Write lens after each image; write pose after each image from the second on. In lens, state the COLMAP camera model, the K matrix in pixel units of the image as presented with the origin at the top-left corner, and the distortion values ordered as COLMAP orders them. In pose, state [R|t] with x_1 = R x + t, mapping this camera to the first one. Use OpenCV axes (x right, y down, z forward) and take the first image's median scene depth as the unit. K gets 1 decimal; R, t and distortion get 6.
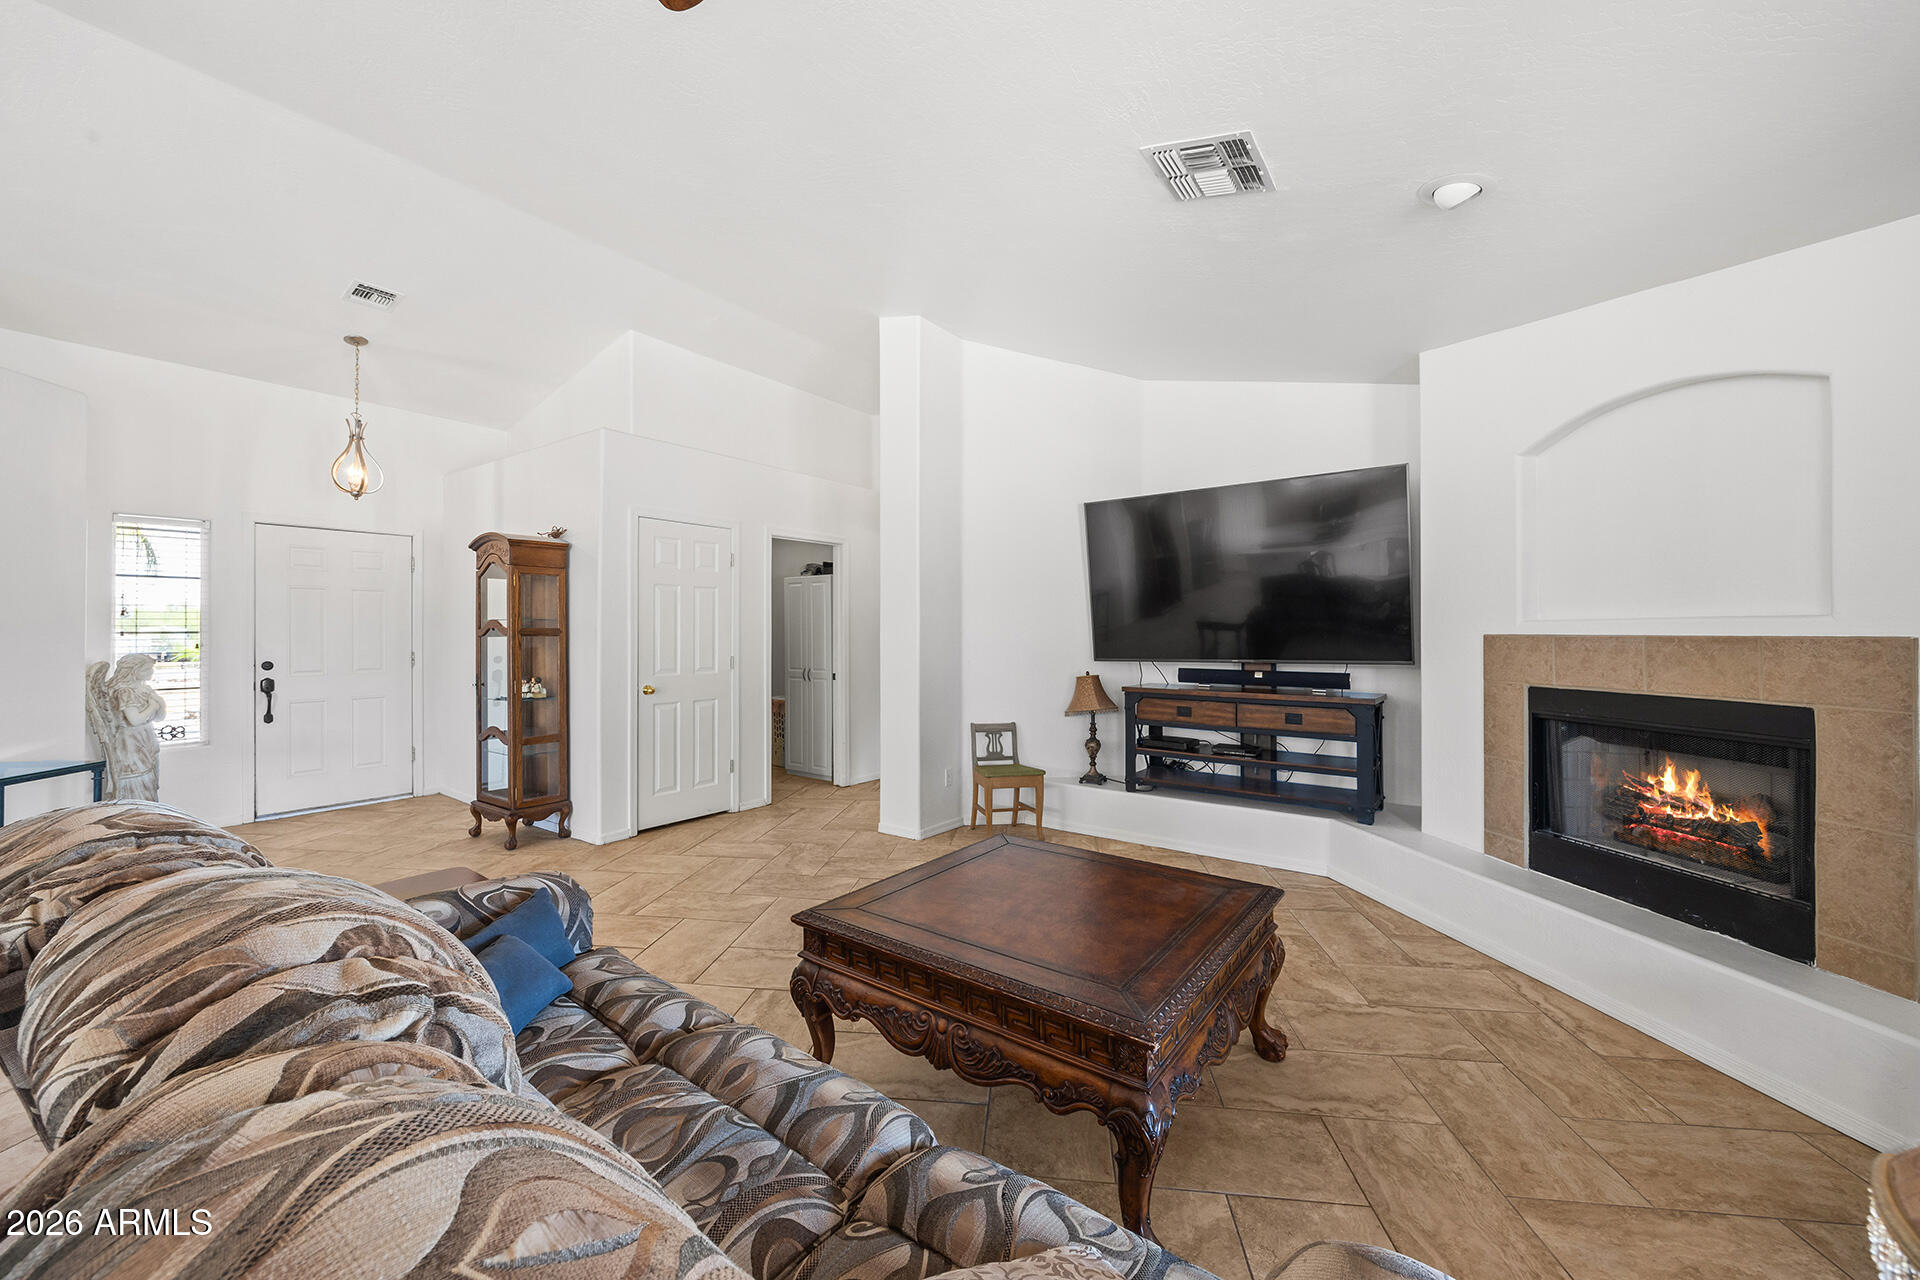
lens RADIAL K [[735.7, 0, 957.5], [0, 735.7, 636.4], [0, 0, 1]] dist [-0.001854, -0.000341]
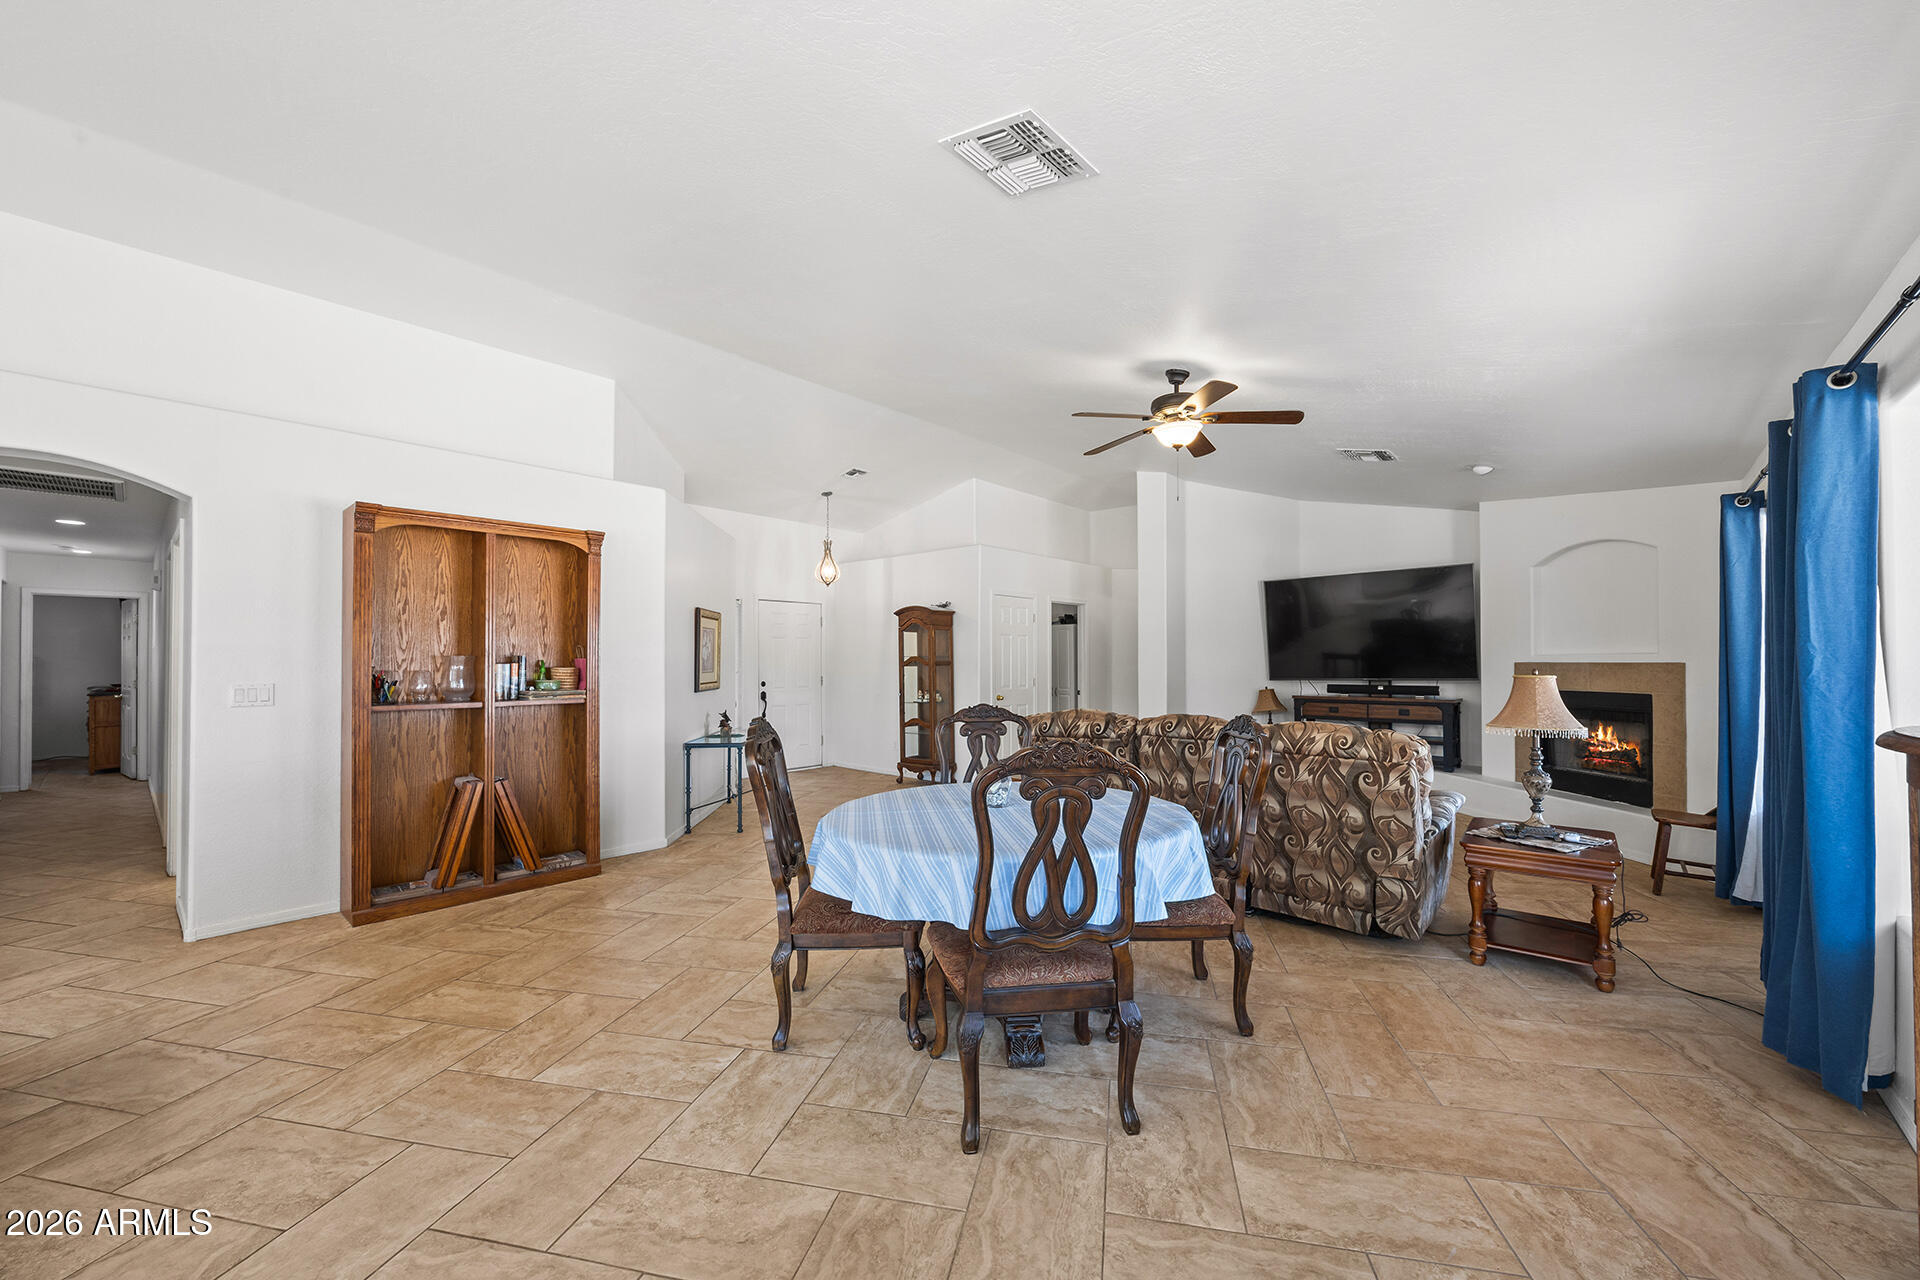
lens RADIAL K [[732.1, 0, 959.3], [0, 732.1, 660.3], [0, 0, 1]] dist [-0.008621, -0.000092]
pose [[0.995502, -0.004554, -0.094628, -0.361064], [0.003930, 0.999969, -0.006781, -0.001166], [0.094656, 0.006379, 0.995490, -0.689606]]
